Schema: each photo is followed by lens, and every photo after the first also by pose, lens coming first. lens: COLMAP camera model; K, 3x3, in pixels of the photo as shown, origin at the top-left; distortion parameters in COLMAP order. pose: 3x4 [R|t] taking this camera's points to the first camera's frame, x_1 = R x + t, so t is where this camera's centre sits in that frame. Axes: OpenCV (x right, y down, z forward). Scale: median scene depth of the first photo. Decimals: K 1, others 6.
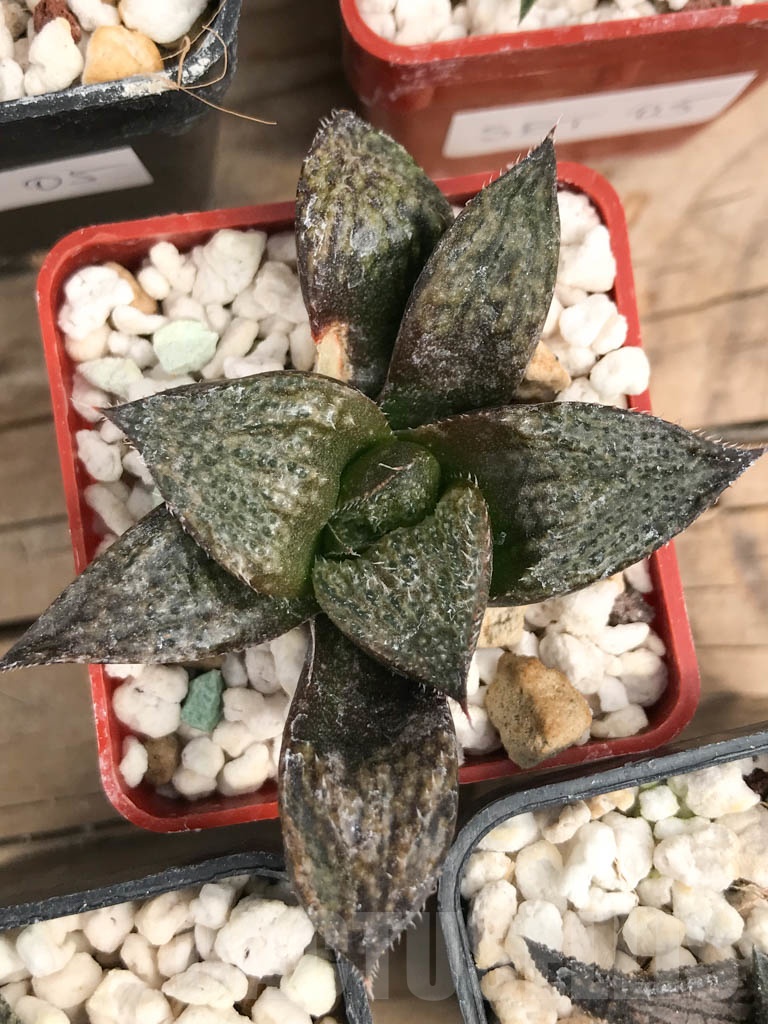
lens RADIAL K [[1416.5, 0, 384.0], [0, 1416.5, 512.0], [0, 0, 1]] dist [0.190531, -1.009930]
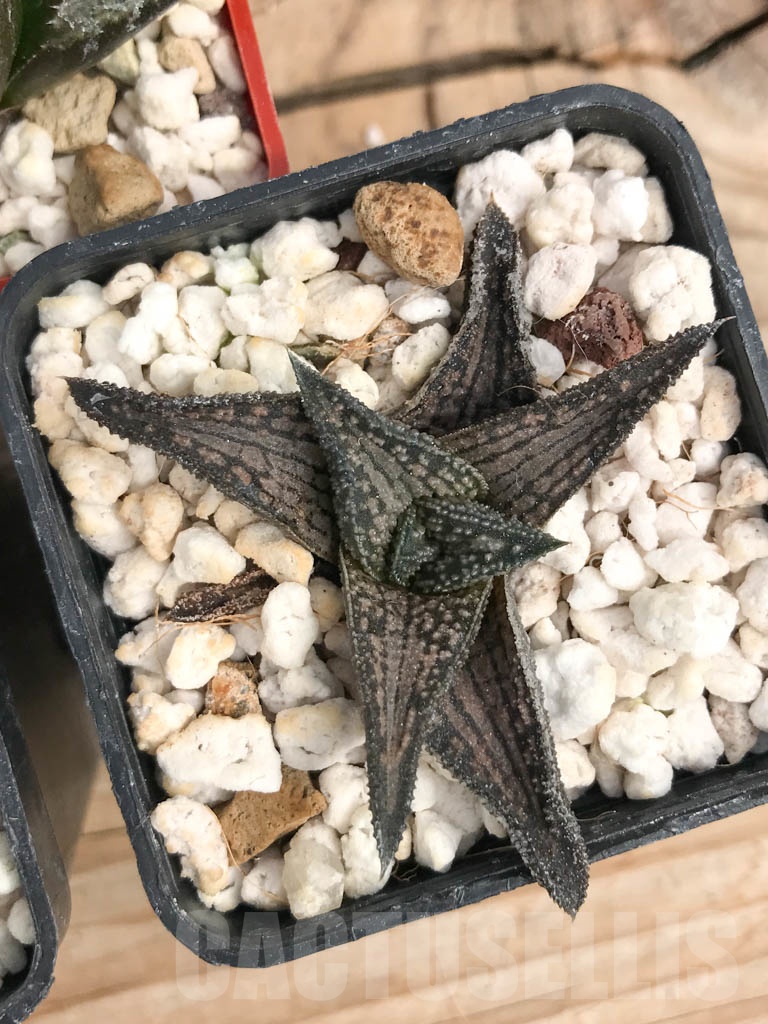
lens RADIAL K [[1416.5, 0, 384.0], [0, 1416.5, 512.0], [0, 0, 1]] dist [0.190531, -1.009930]
pose [[0.996994, -0.077424, 0.002909, 0.287459], [0.077305, 0.996568, 0.029615, 0.357573], [-0.005192, -0.029302, 0.999557, 0.034962]]
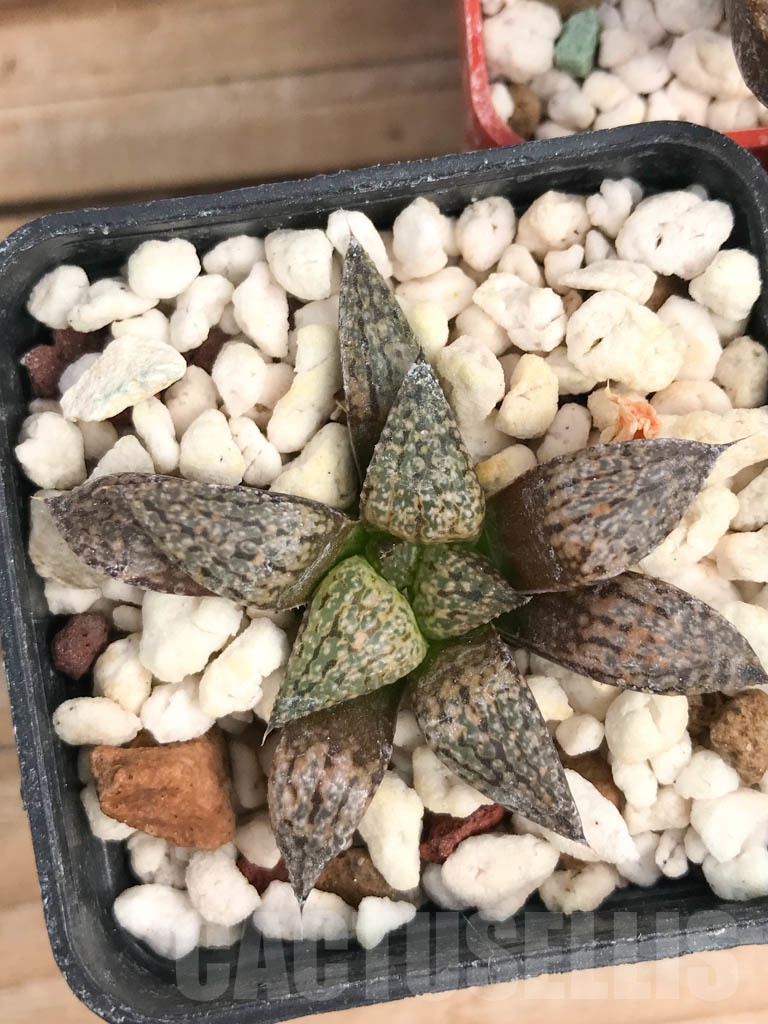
lens RADIAL K [[1416.5, 0, 384.0], [0, 1416.5, 512.0], [0, 0, 1]] dist [0.190531, -1.009930]
pose [[0.998323, 0.051011, -0.027384, -0.229857], [-0.051631, 0.998414, -0.022462, 0.498640], [0.026195, 0.023838, 0.999373, 0.117582]]
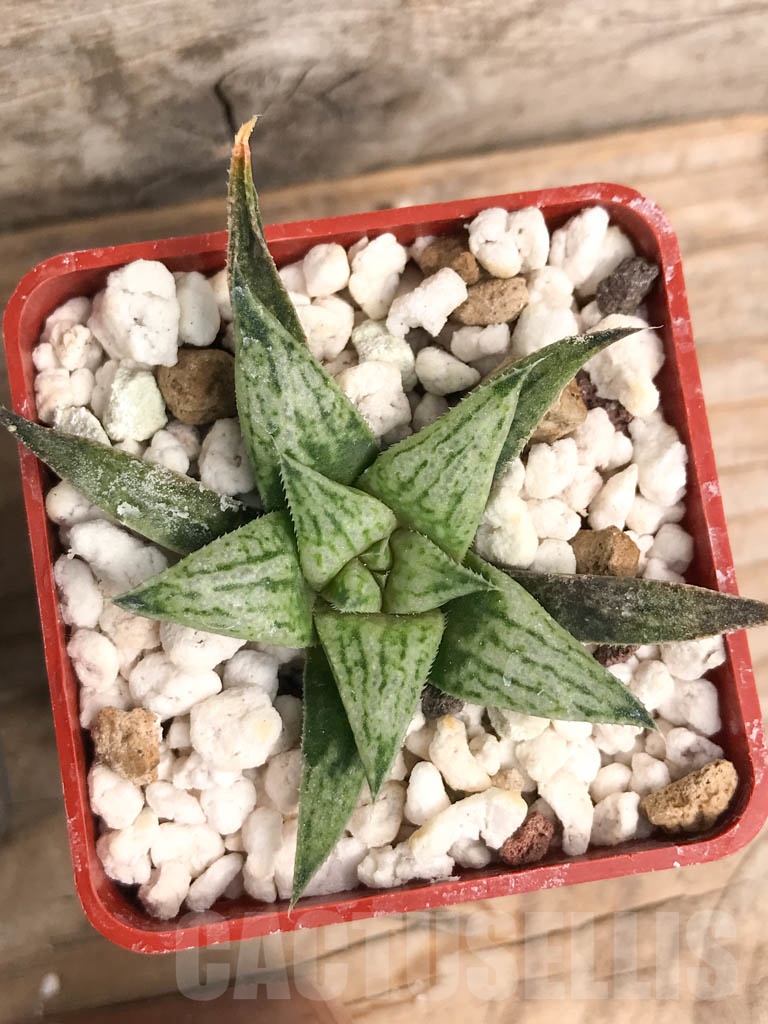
lens RADIAL K [[1416.5, 0, 384.0], [0, 1416.5, 512.0], [0, 0, 1]] dist [0.190531, -1.009930]
pose [[0.999994, 0.003090, 0.001749, 0.161135], [-0.003044, 0.999664, -0.025755, -0.602796], [-0.001828, 0.025749, 0.999667, 0.197661]]
